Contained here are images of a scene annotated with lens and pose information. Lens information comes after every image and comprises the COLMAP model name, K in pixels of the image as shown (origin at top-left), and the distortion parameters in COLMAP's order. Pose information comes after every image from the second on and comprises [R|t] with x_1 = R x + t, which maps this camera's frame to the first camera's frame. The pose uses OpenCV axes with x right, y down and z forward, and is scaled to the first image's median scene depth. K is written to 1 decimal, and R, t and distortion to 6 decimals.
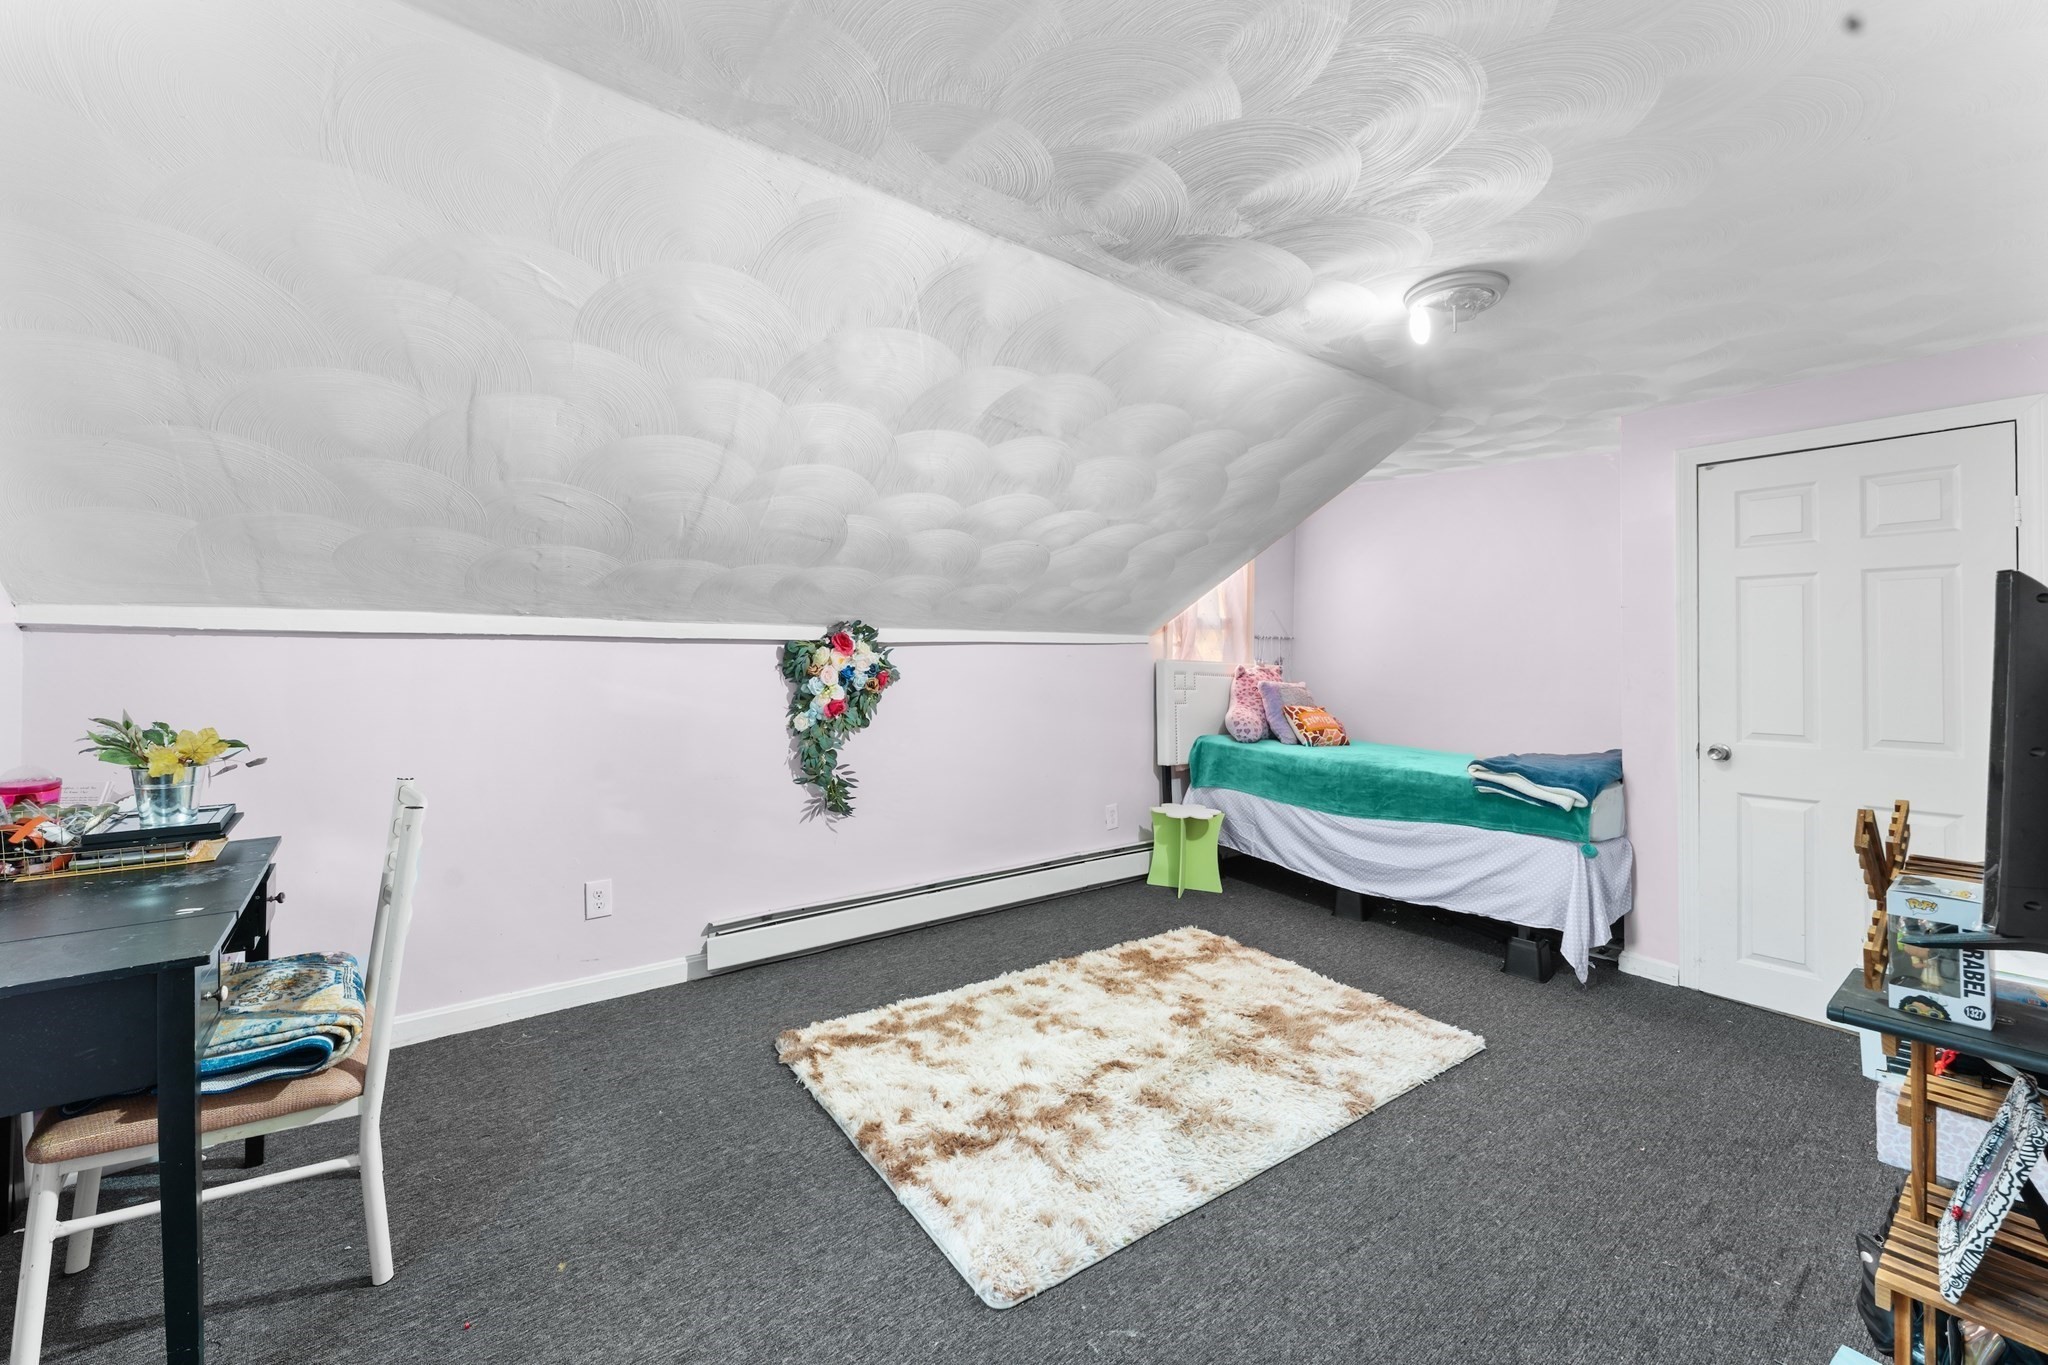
lens RADIAL K [[836.2, 0, 1022.5], [0, 836.2, 722.7], [0, 0, 1]] dist [0.001936, 0.000045]
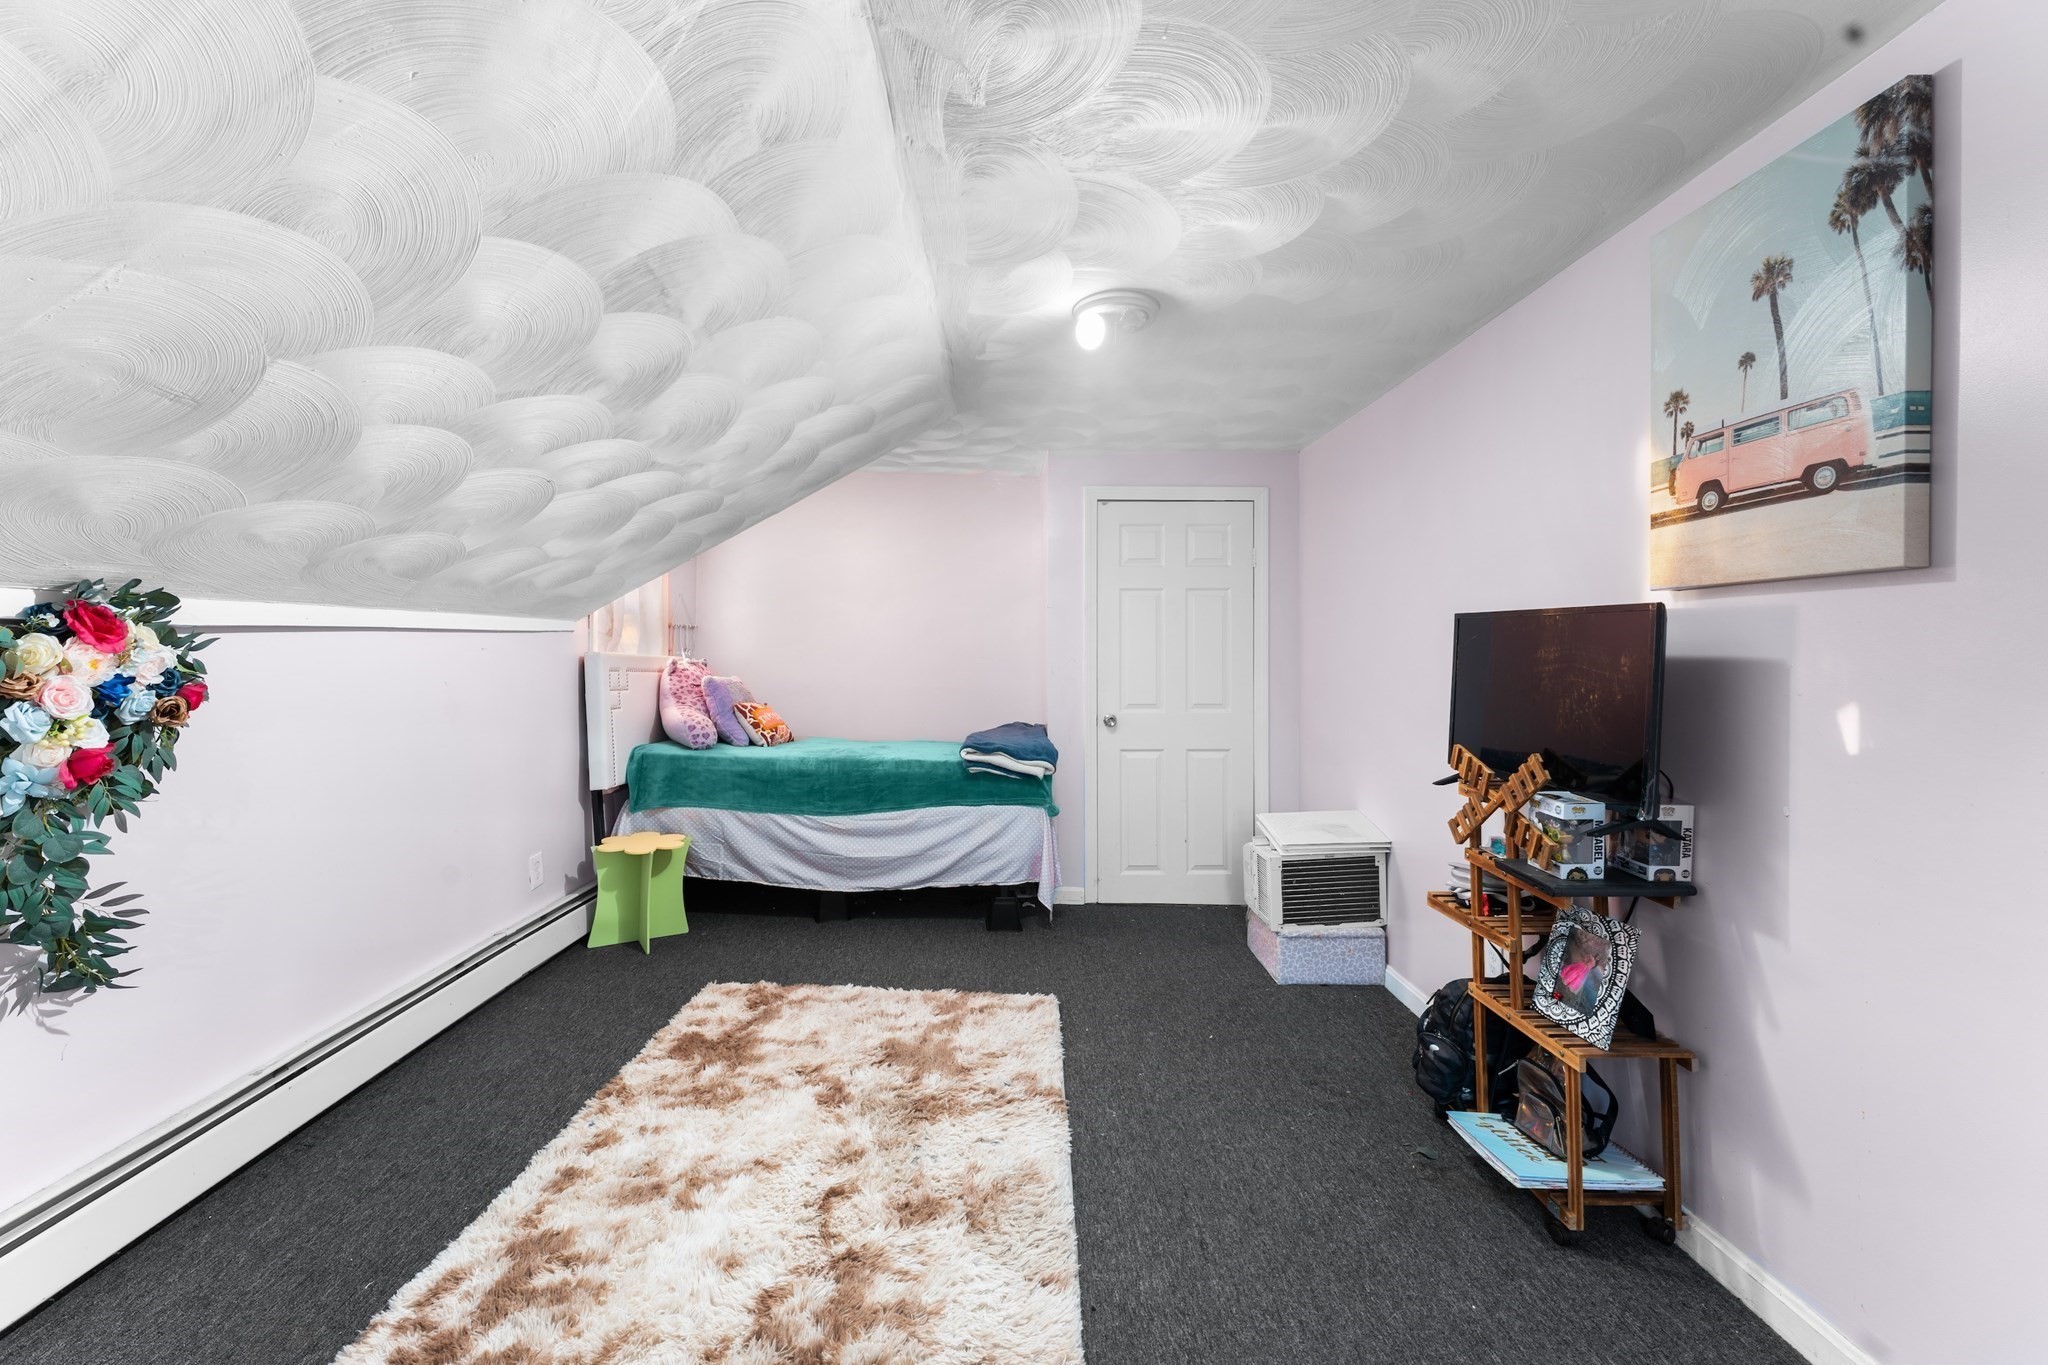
lens RADIAL K [[825.3, 0, 1019.6], [0, 825.3, 702.6], [0, 0, 1]] dist [0.000630, -0.000115]
pose [[0.599607, -0.057398, 0.798234, -0.274881], [0.063530, 0.997691, 0.024018, -0.030873], [-0.797769, 0.036310, 0.601869, 0.312959]]
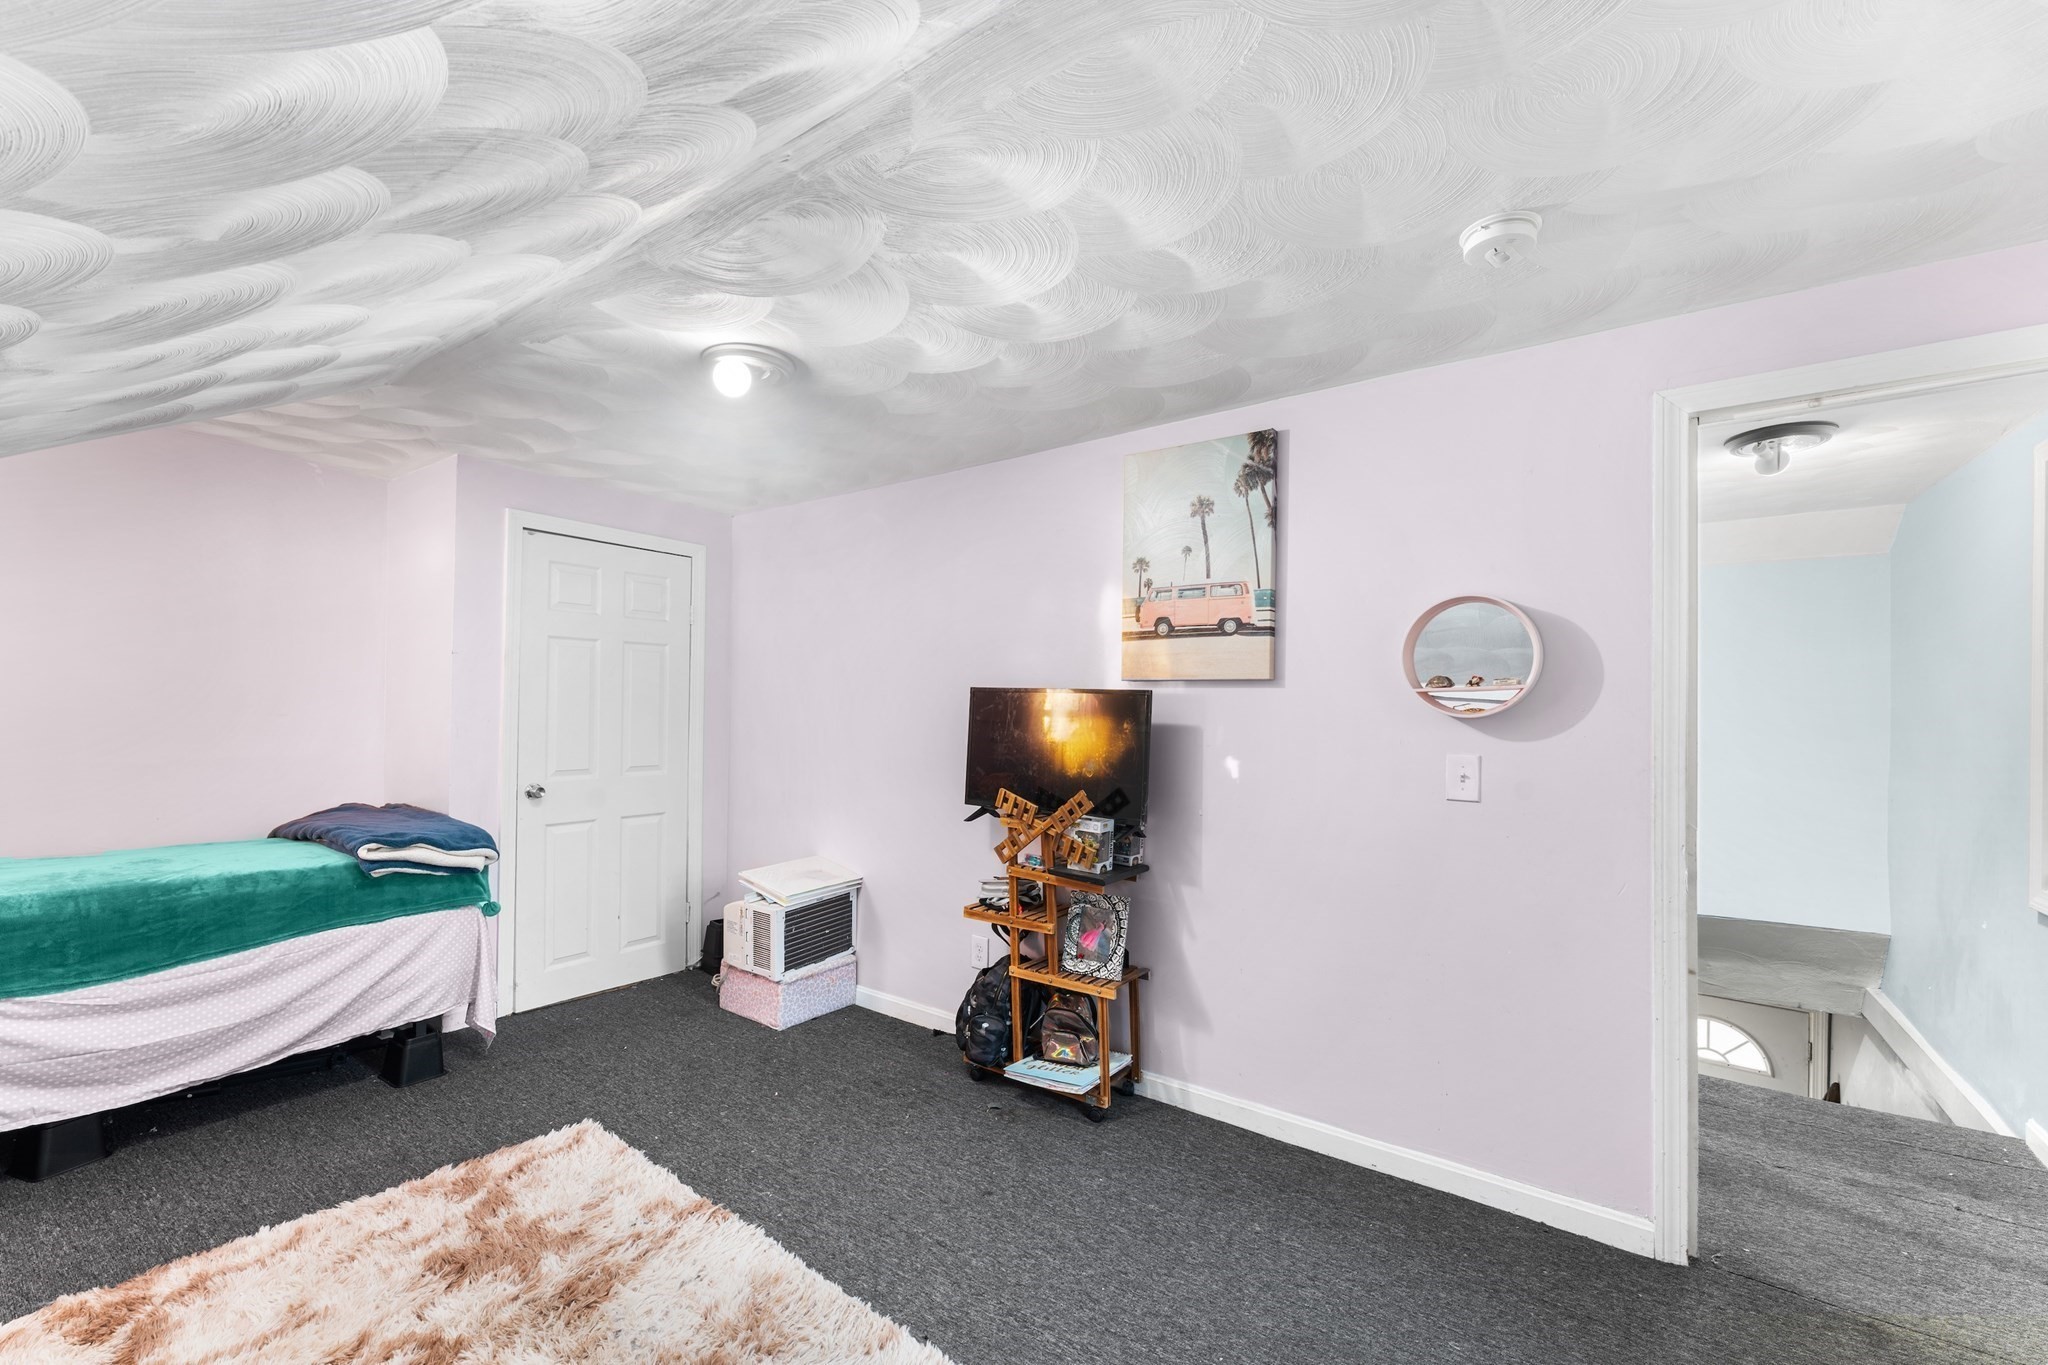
lens RADIAL K [[828.8, 0, 1016.5], [0, 828.8, 752.9], [0, 0, 1]] dist [-0.000213, -0.000060]
pose [[-0.284460, -0.064537, 0.956513, -0.375062], [0.054024, 0.995067, 0.083205, -0.067940], [-0.957165, 0.075343, -0.279570, 0.655091]]
